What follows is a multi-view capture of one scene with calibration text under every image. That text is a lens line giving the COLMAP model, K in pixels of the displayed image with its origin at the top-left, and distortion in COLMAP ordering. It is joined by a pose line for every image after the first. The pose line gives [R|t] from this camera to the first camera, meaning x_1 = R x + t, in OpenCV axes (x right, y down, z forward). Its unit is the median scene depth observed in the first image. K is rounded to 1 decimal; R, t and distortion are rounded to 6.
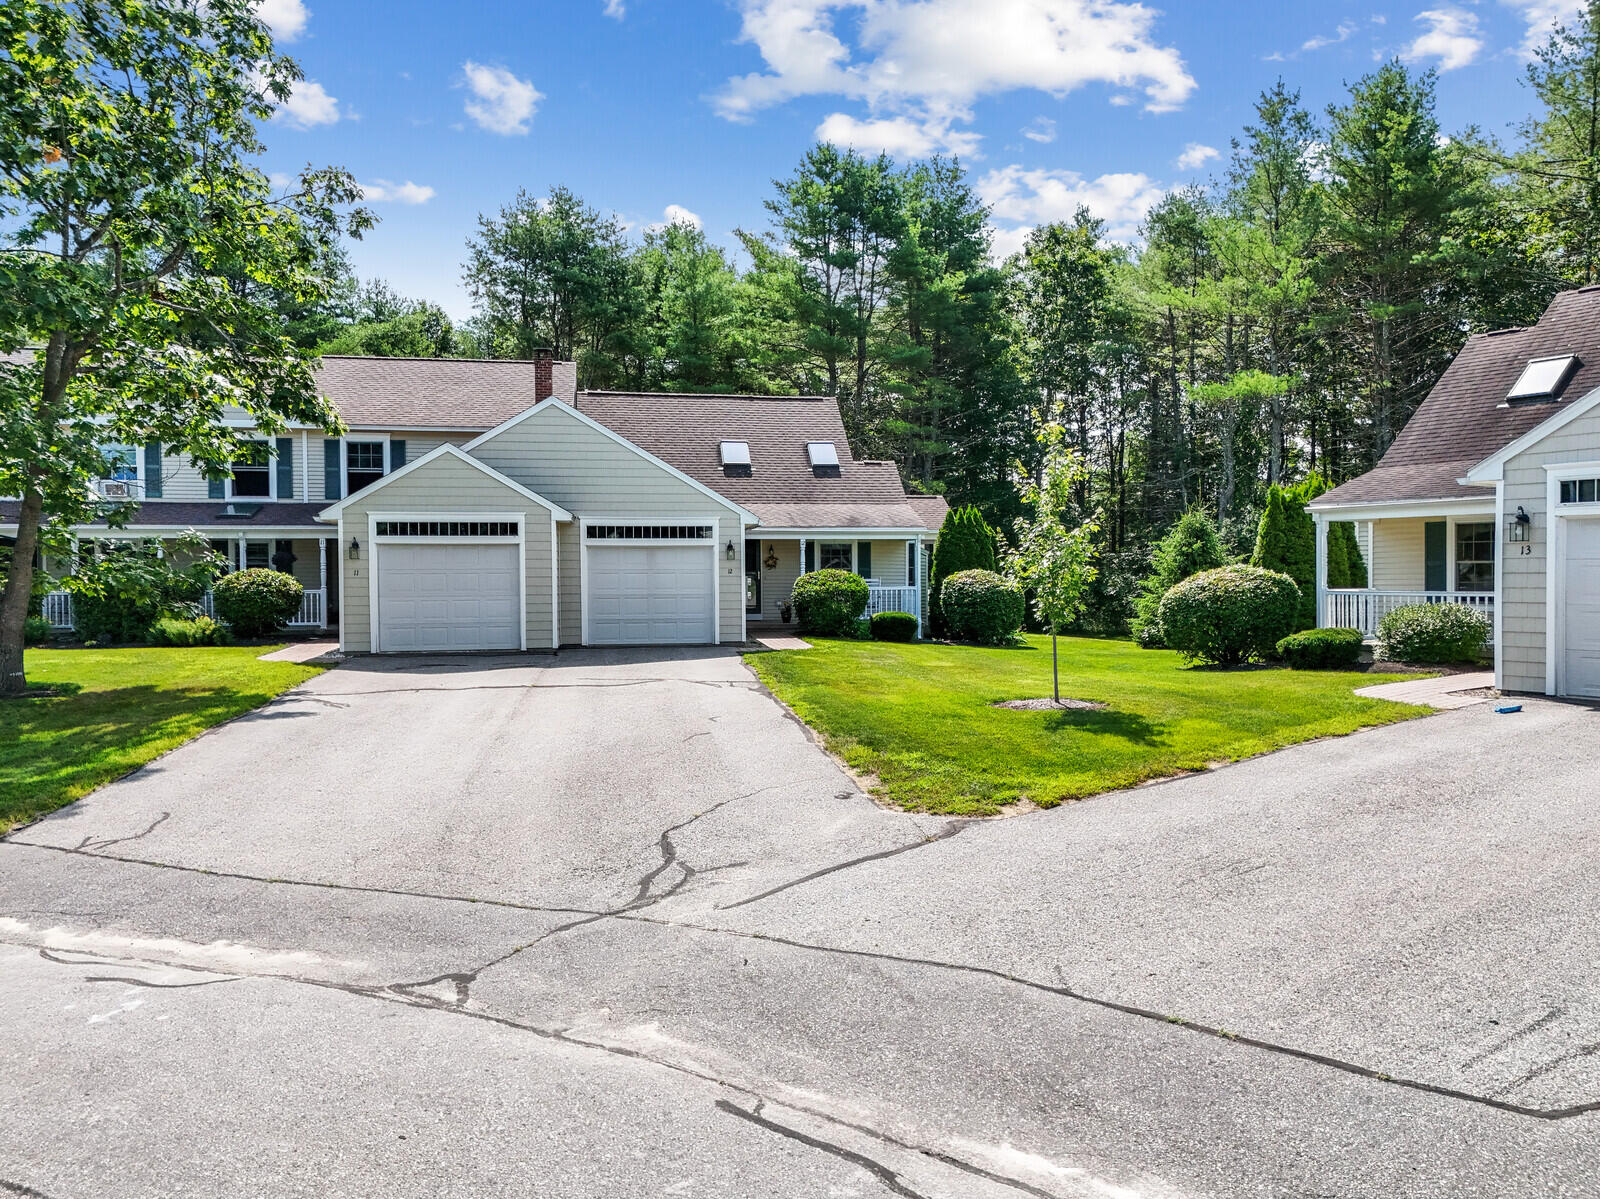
lens RADIAL K [[1175.2, 0, 800.0], [0, 1175.2, 599.5], [0, 0, 1]] dist [0.167381, -0.228071]
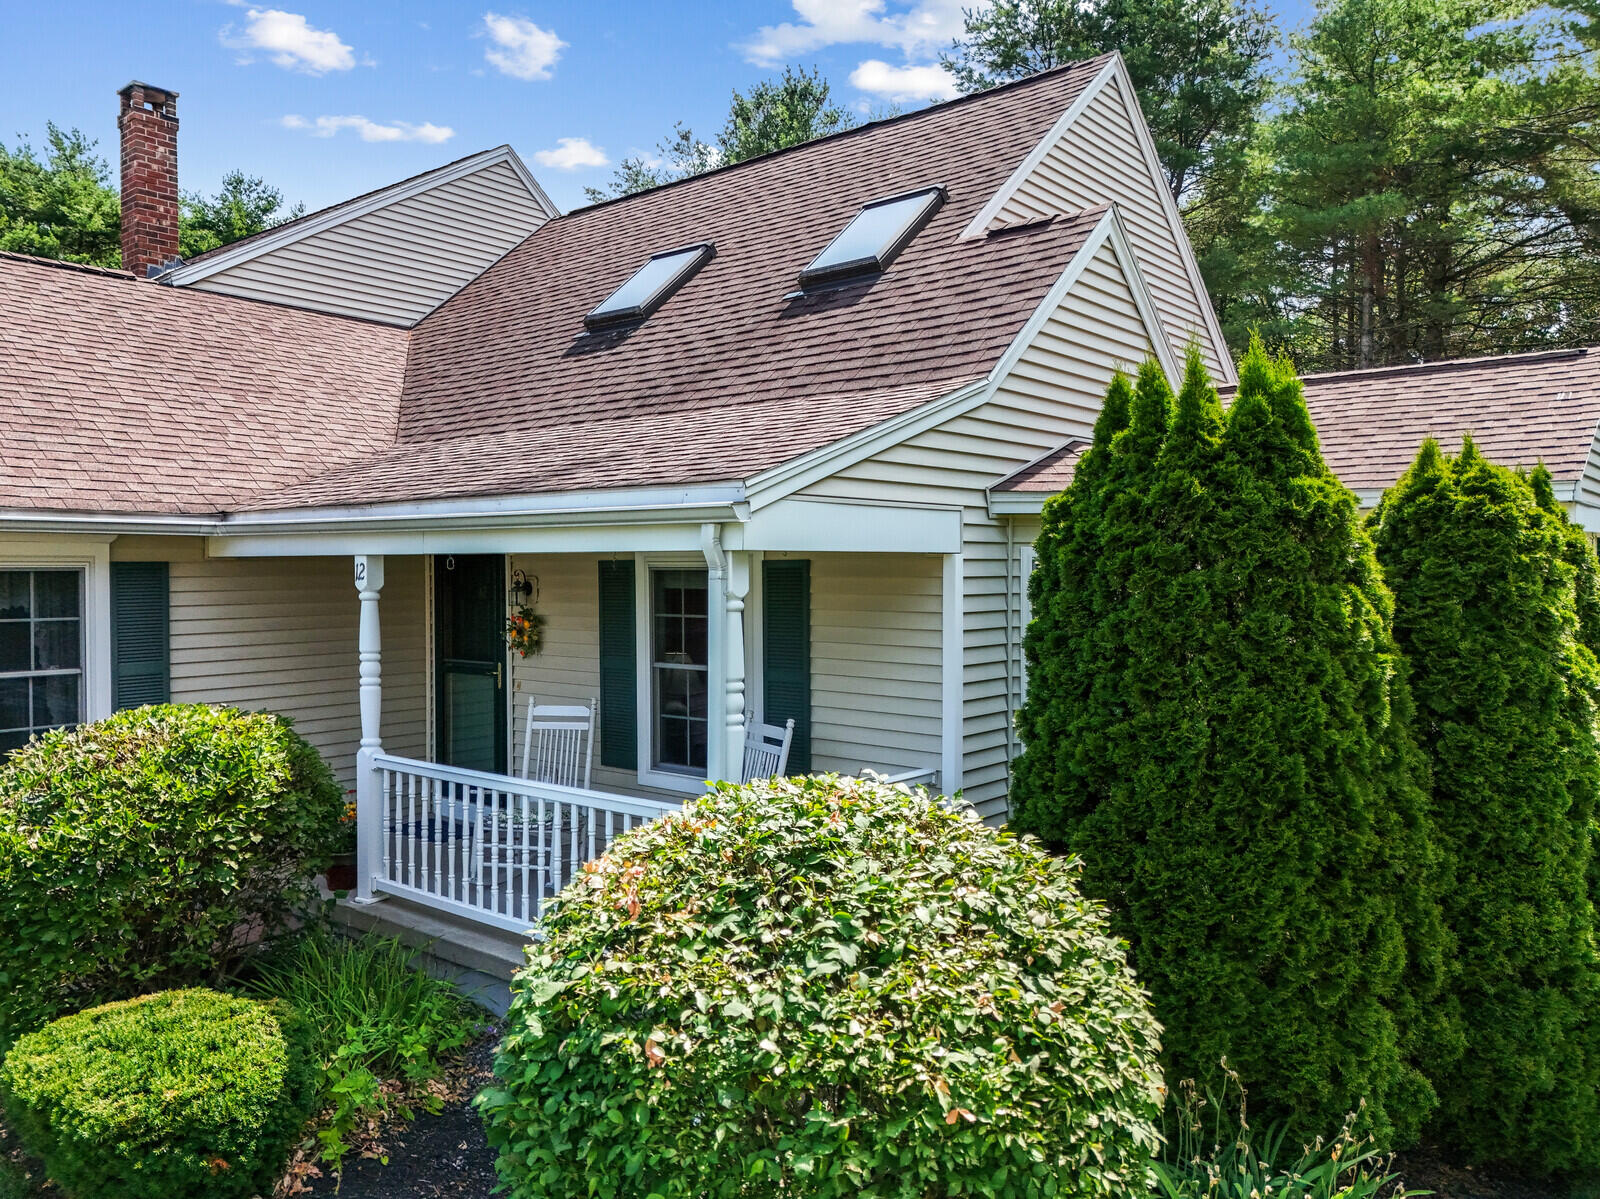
lens RADIAL K [[1175.2, 0, 800.0], [0, 1175.2, 599.5], [0, 0, 1]] dist [0.167381, -0.228071]
pose [[0.663843, 0.022317, -0.747539, 0.238455], [-0.016889, 0.999747, 0.014848, -0.046079], [0.747681, 0.002769, 0.664052, 0.878382]]
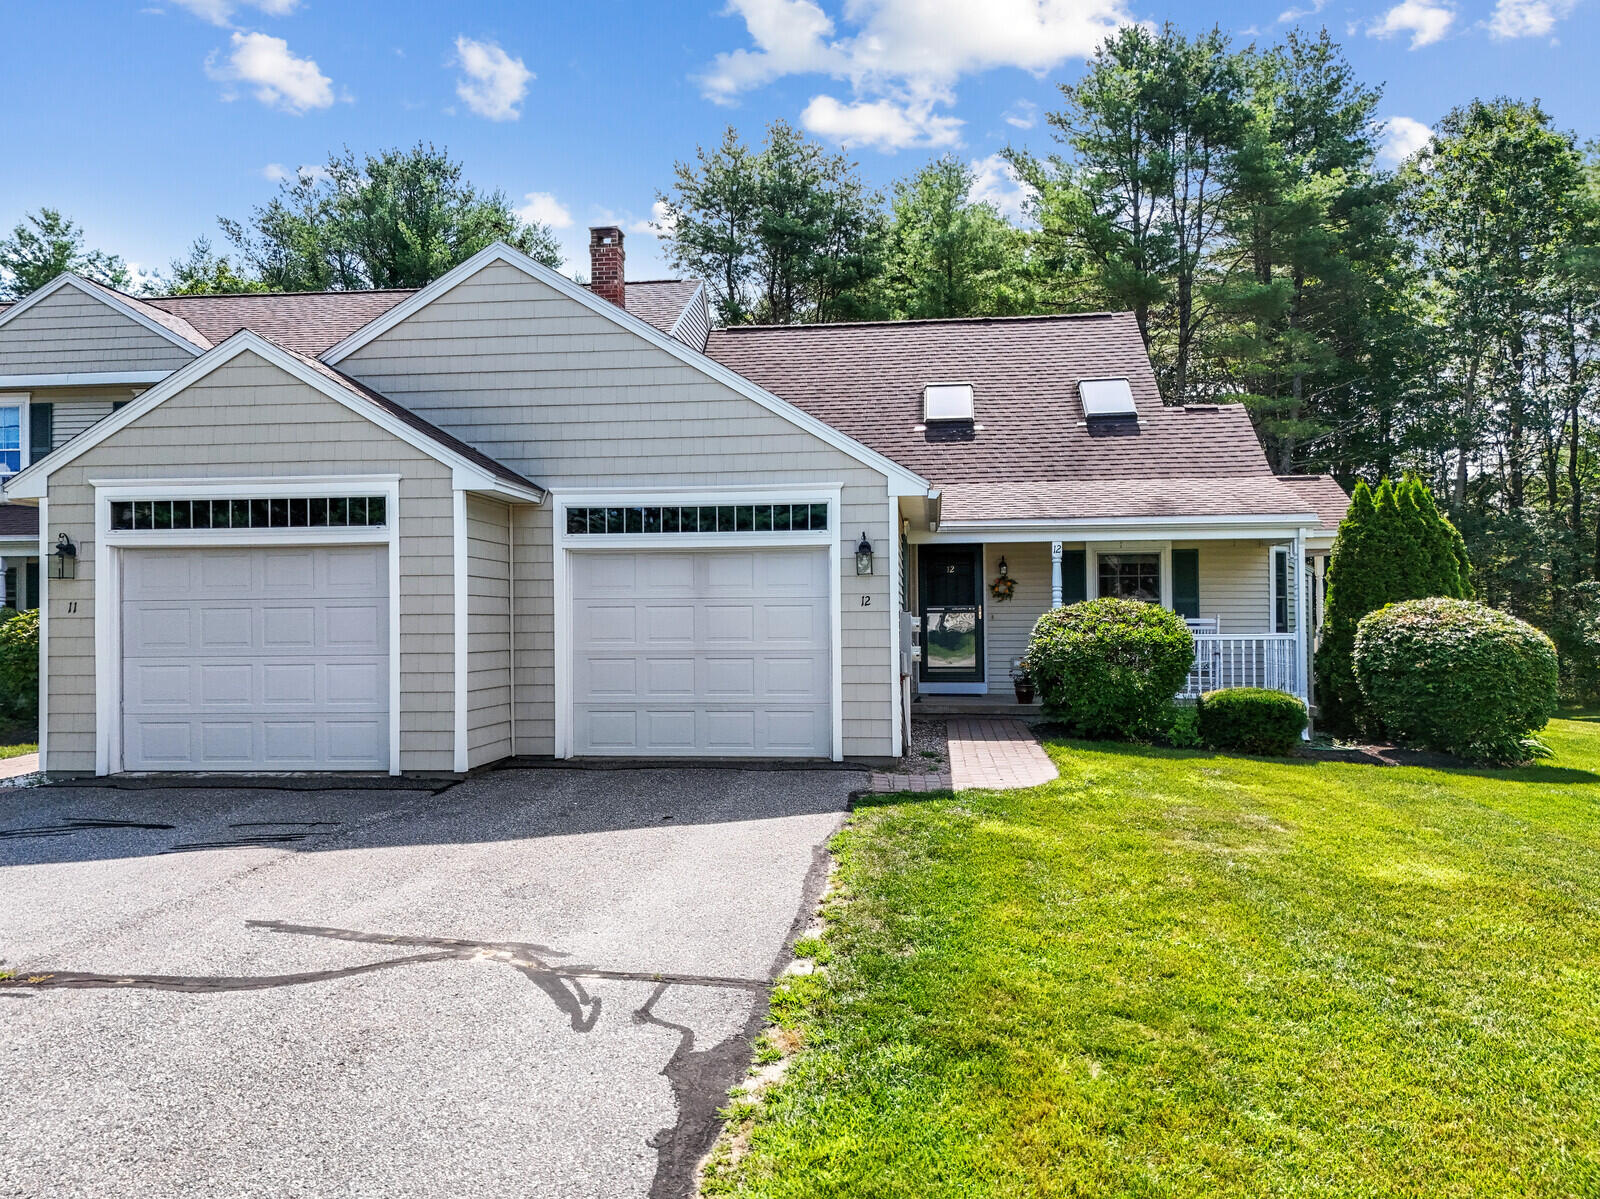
lens RADIAL K [[1188.8, 0, 800.0], [0, 1188.8, 599.5], [0, 0, 1]] dist [0.074884, -0.071230]
pose [[0.965300, -0.006812, -0.261053, 0.029158], [-0.002652, 0.999352, -0.035886, -0.006691], [0.261129, 0.035333, 0.964657, 0.453026]]
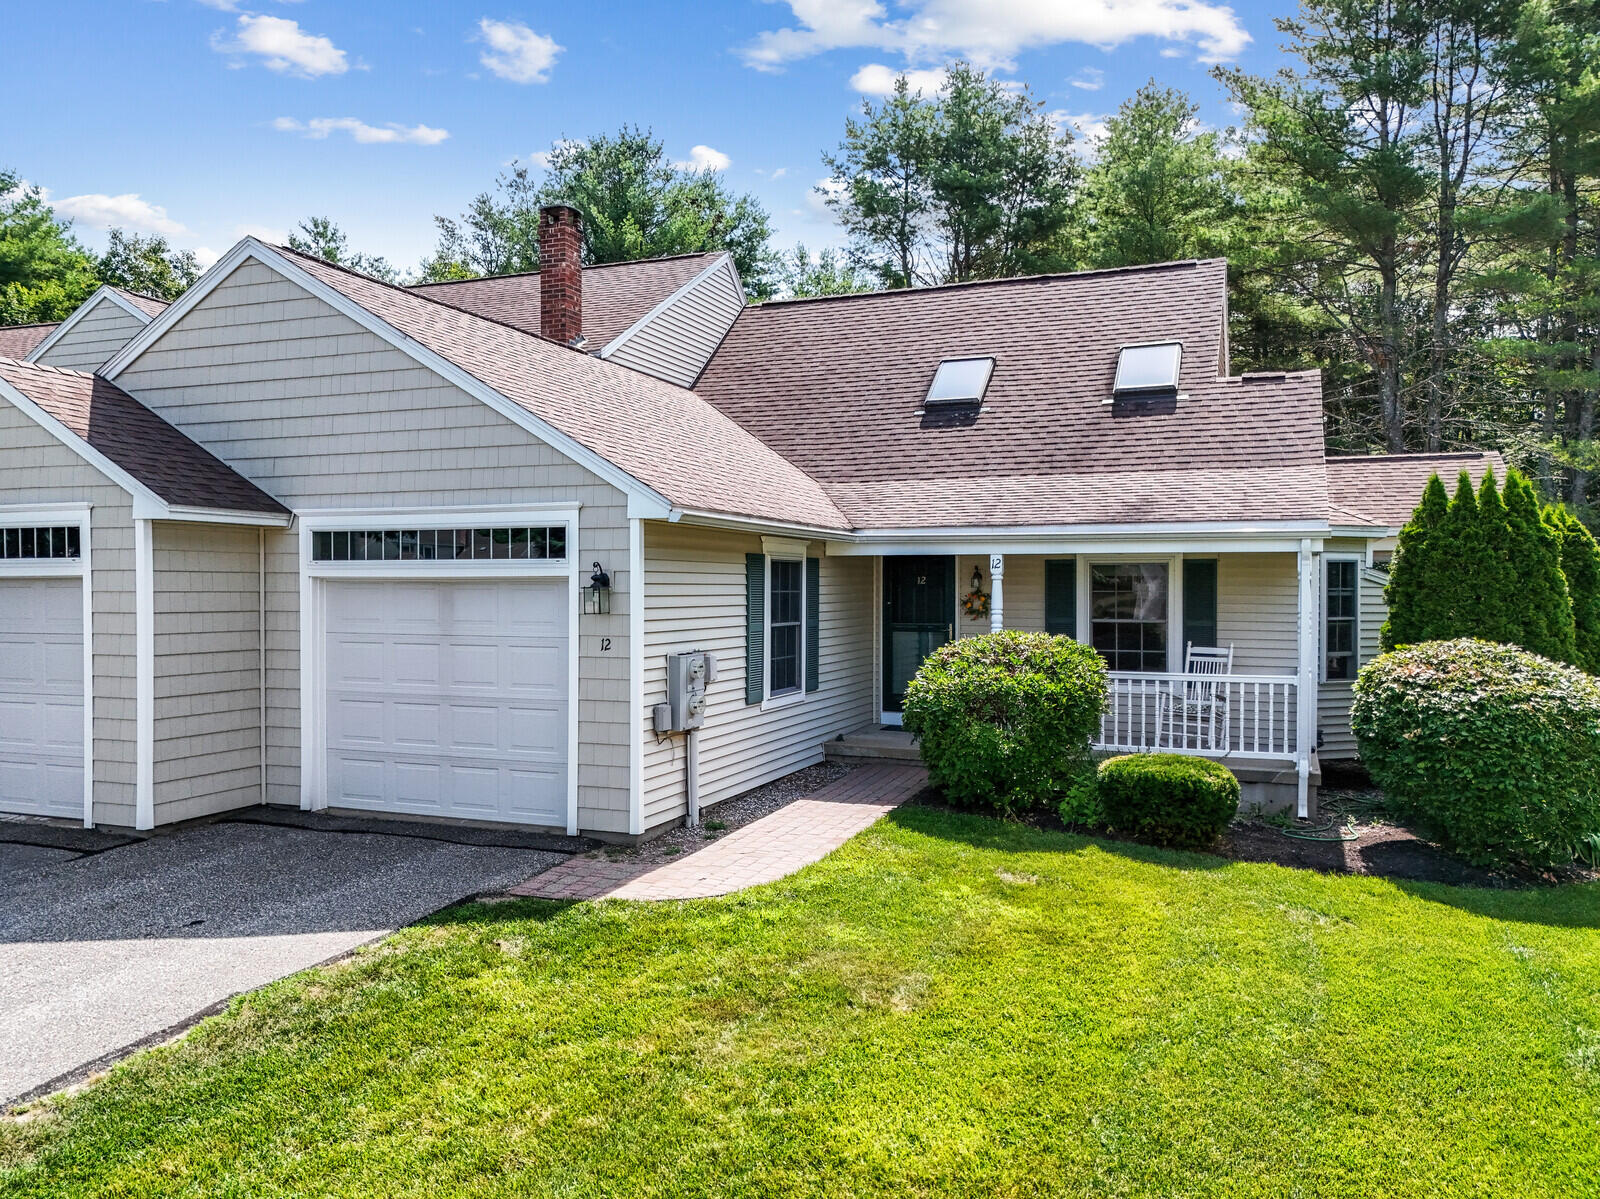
lens RADIAL K [[1188.8, 0, 800.0], [0, 1188.8, 599.5], [0, 0, 1]] dist [0.074884, -0.071230]
pose [[0.861878, 0.012710, -0.506956, 0.154720], [-0.016410, 0.999861, -0.002831, -0.031768], [0.506850, 0.010759, 0.861967, 0.577310]]
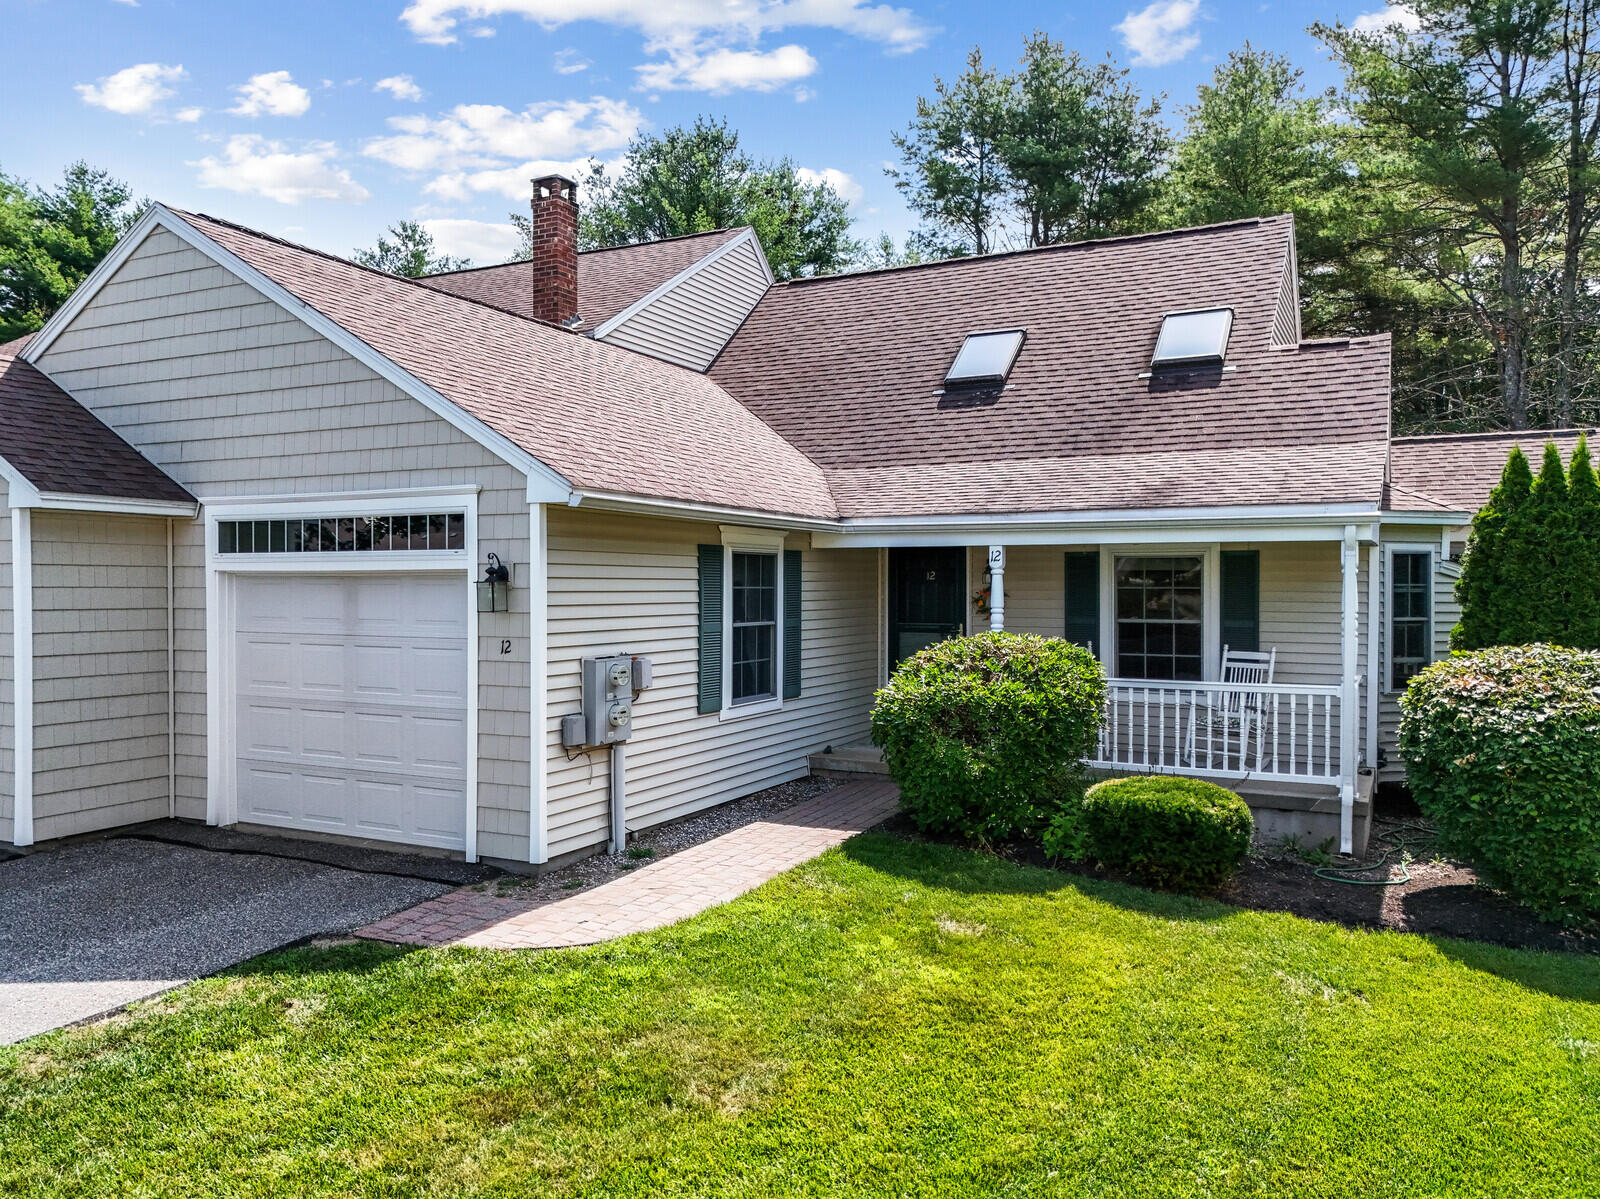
lens RADIAL K [[1187.0, 0, 800.0], [0, 1187.0, 599.5], [0, 0, 1]] dist [0.069304, -0.059827]
pose [[0.811106, 0.013765, -0.584738, 0.168635], [-0.017285, 0.999851, -0.000439, -0.031978], [0.584644, 0.010464, 0.811222, 0.637482]]
